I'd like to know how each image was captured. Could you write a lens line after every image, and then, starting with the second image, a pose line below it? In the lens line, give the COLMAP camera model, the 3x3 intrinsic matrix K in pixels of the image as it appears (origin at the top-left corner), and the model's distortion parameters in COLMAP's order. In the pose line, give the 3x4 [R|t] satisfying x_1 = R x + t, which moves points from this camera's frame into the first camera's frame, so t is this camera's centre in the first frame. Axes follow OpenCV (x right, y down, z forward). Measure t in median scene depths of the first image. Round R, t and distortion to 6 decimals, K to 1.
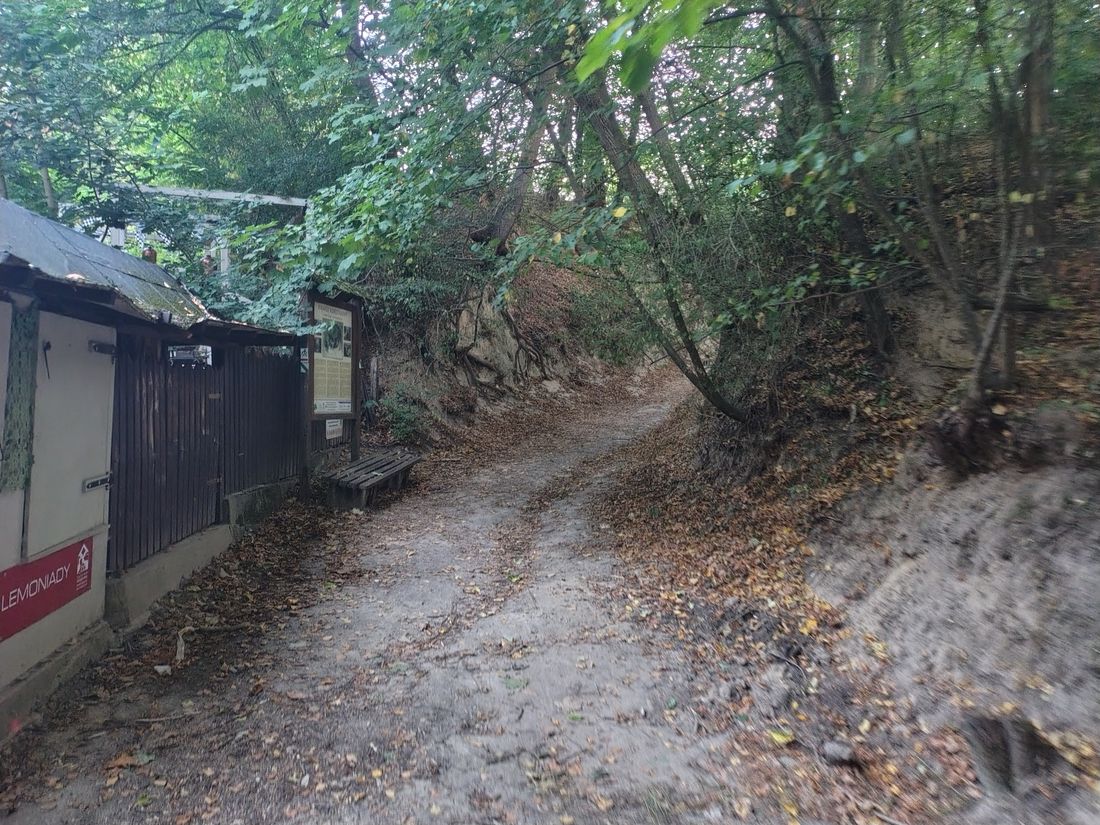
lens RADIAL K [[832.6, 0, 562.4], [0, 832.6, 391.8], [0, 0, 1]] dist [0.069482, -0.099069]
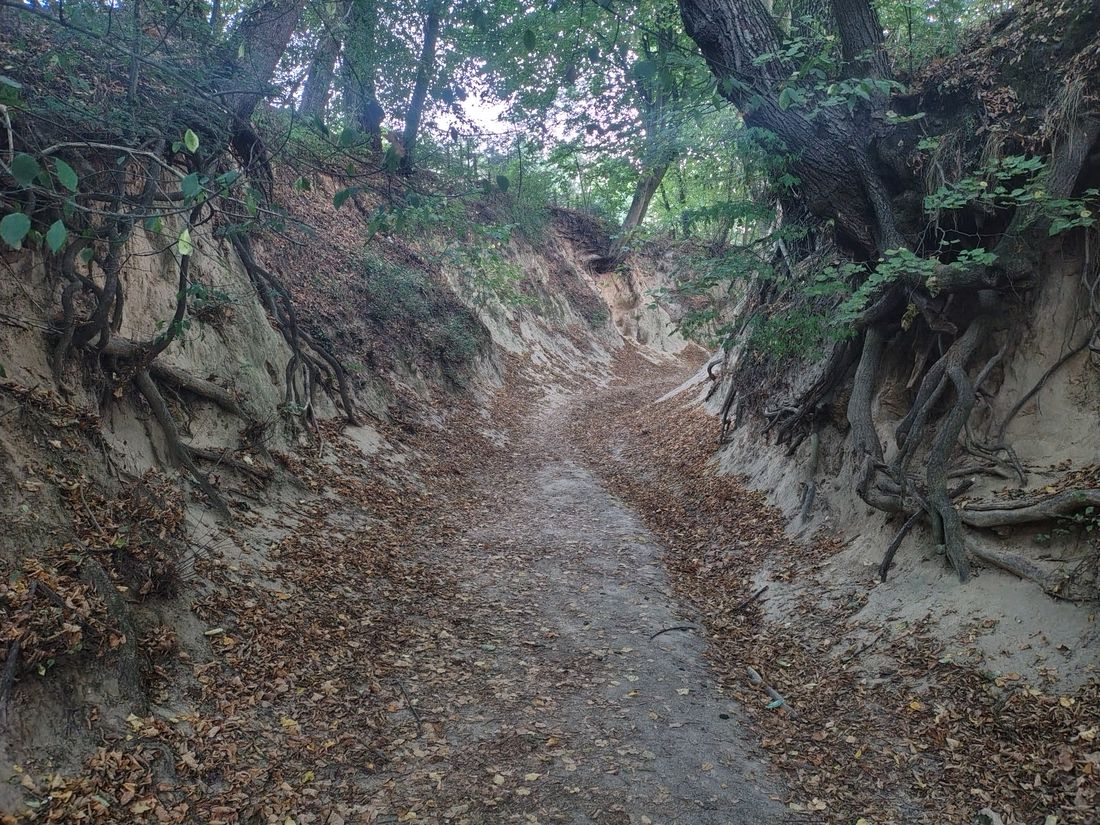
lens RADIAL K [[832.6, 0, 550.7], [0, 832.6, 409.1], [0, 0, 1]] dist [0.069482, -0.099069]
pose [[0.951920, -0.004228, 0.306317, -0.055713], [0.004178, 0.999991, 0.000816, -0.023408], [-0.306317, 0.000503, 0.951929, 0.537256]]
